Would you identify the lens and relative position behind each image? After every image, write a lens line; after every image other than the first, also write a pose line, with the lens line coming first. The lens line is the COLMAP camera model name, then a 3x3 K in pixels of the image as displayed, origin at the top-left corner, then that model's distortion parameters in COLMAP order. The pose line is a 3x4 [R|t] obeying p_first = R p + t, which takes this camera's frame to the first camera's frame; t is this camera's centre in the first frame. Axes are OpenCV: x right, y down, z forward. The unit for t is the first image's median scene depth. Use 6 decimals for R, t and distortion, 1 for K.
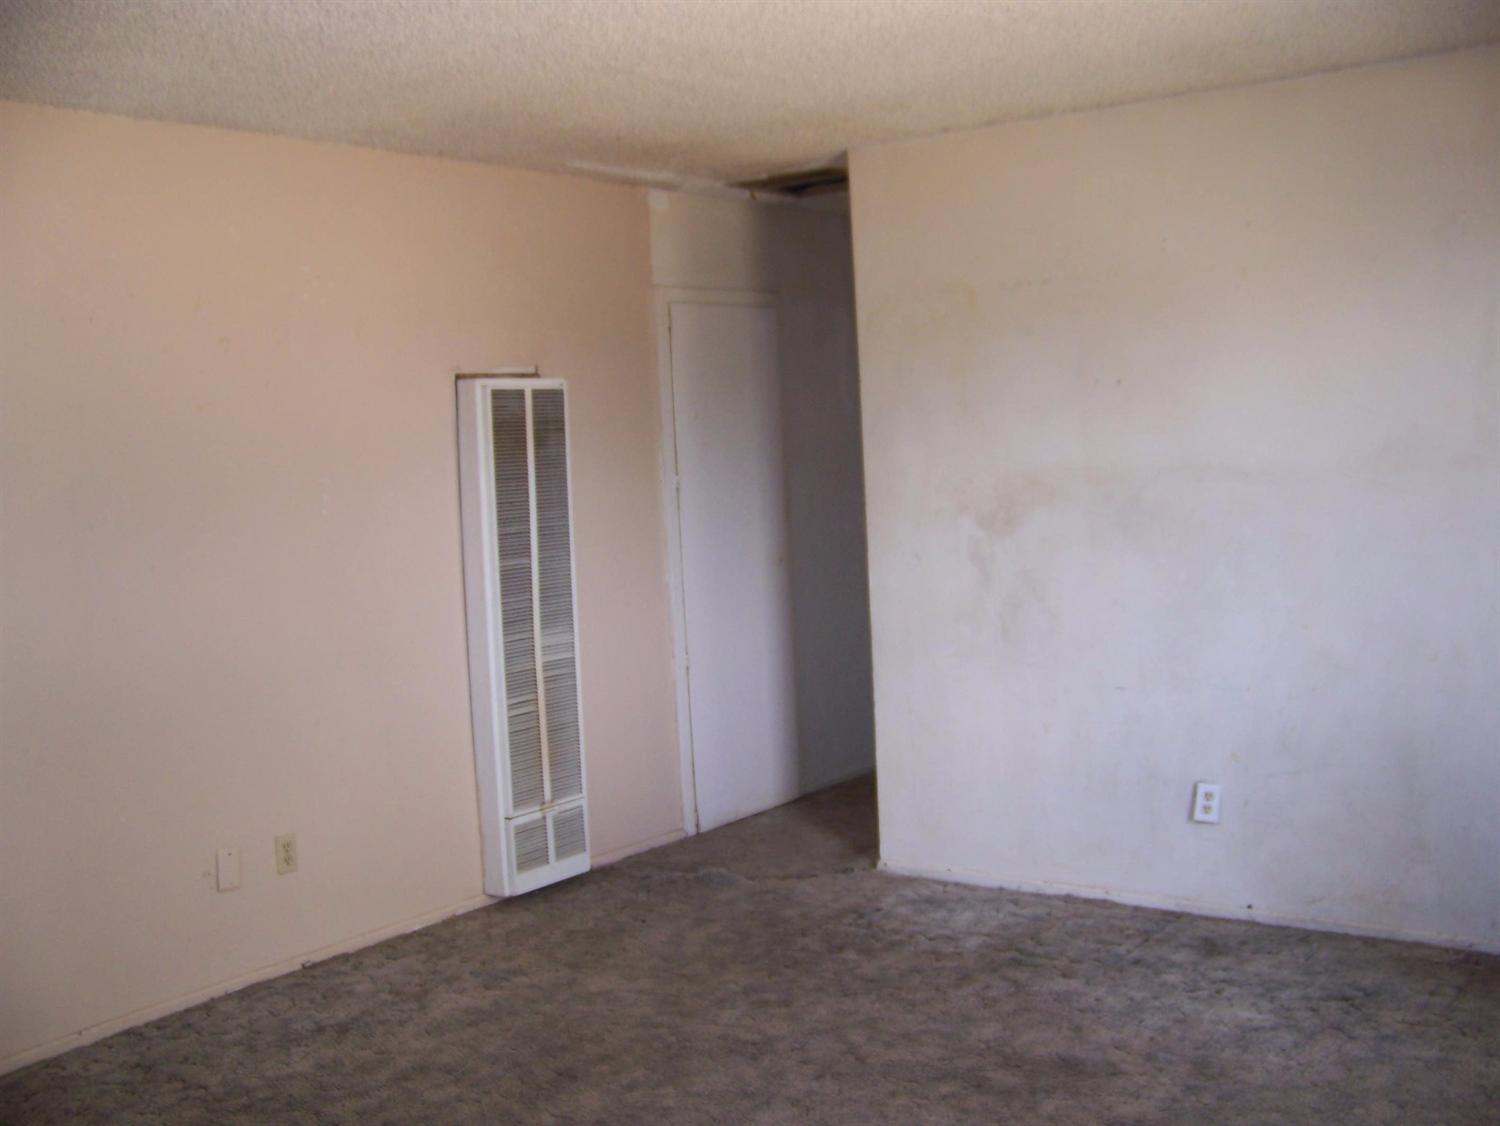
lens RADIAL K [[1572.5, 0, 765.6], [0, 1572.5, 573.6], [0, 0, 1]] dist [-0.246913, 0.319526]
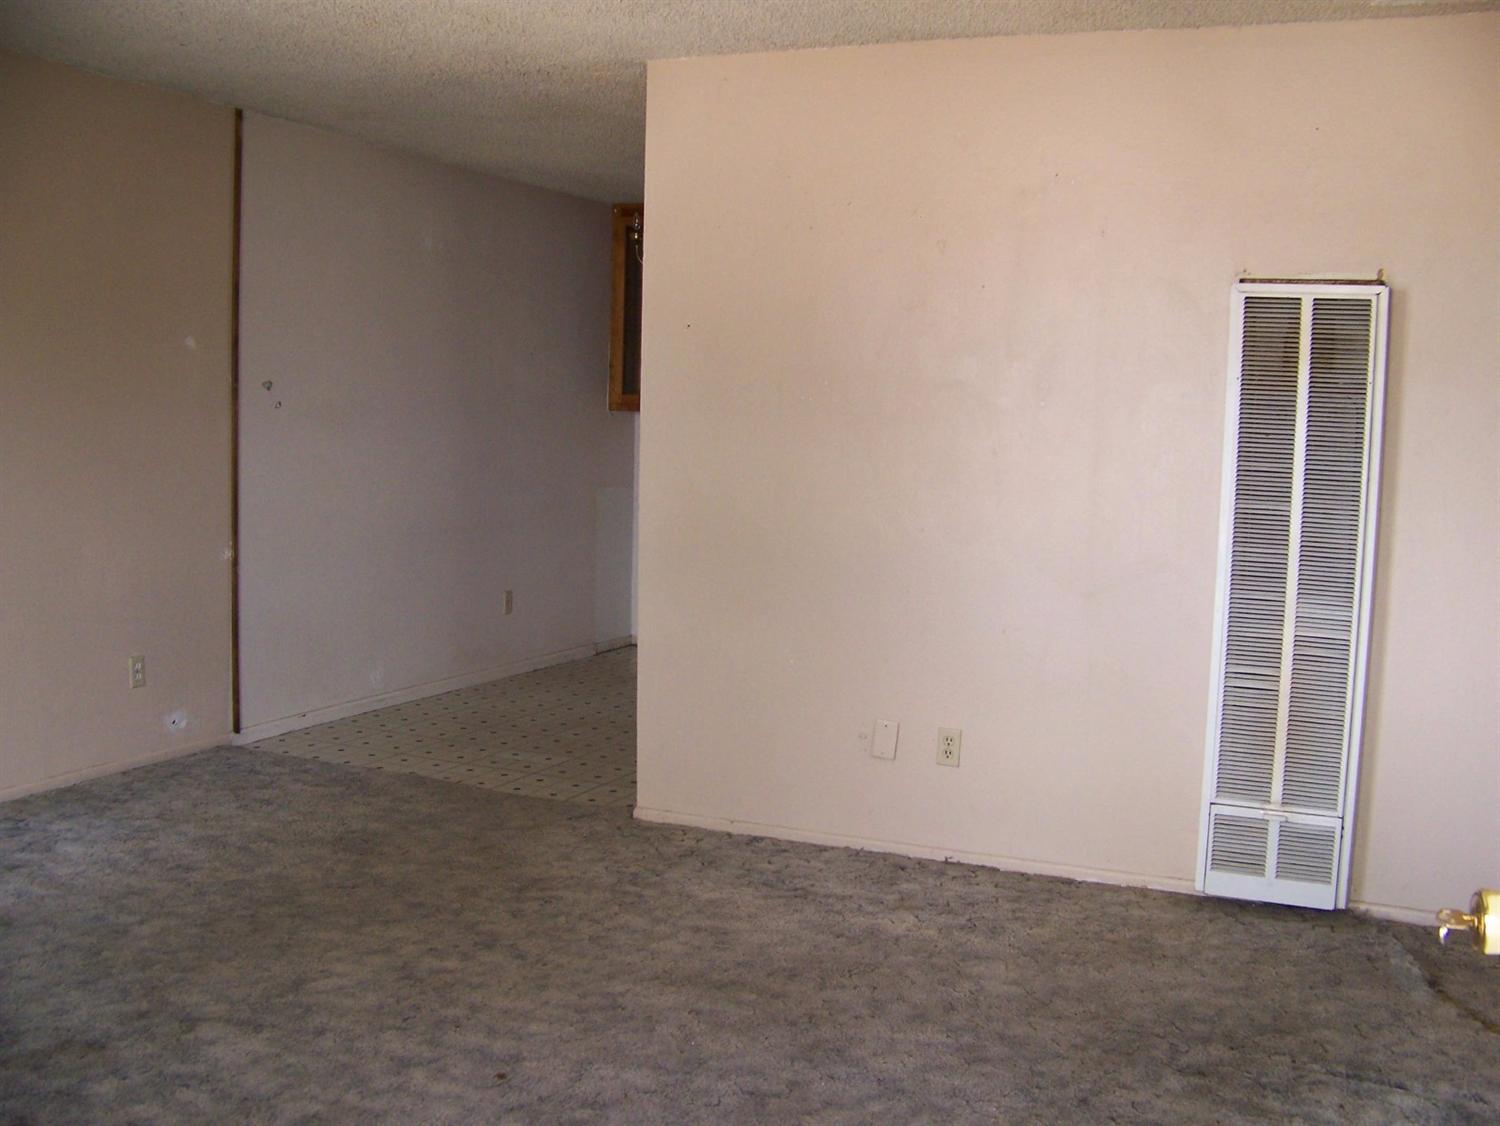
lens RADIAL K [[1572.5, 0, 765.6], [0, 1572.5, 573.6], [0, 0, 1]] dist [-0.246913, 0.319526]
pose [[0.236656, 0.160580, -0.958232, 0.563233], [-0.124176, 0.983158, 0.134090, -0.048446], [0.963626, 0.087256, 0.252611, 0.540755]]
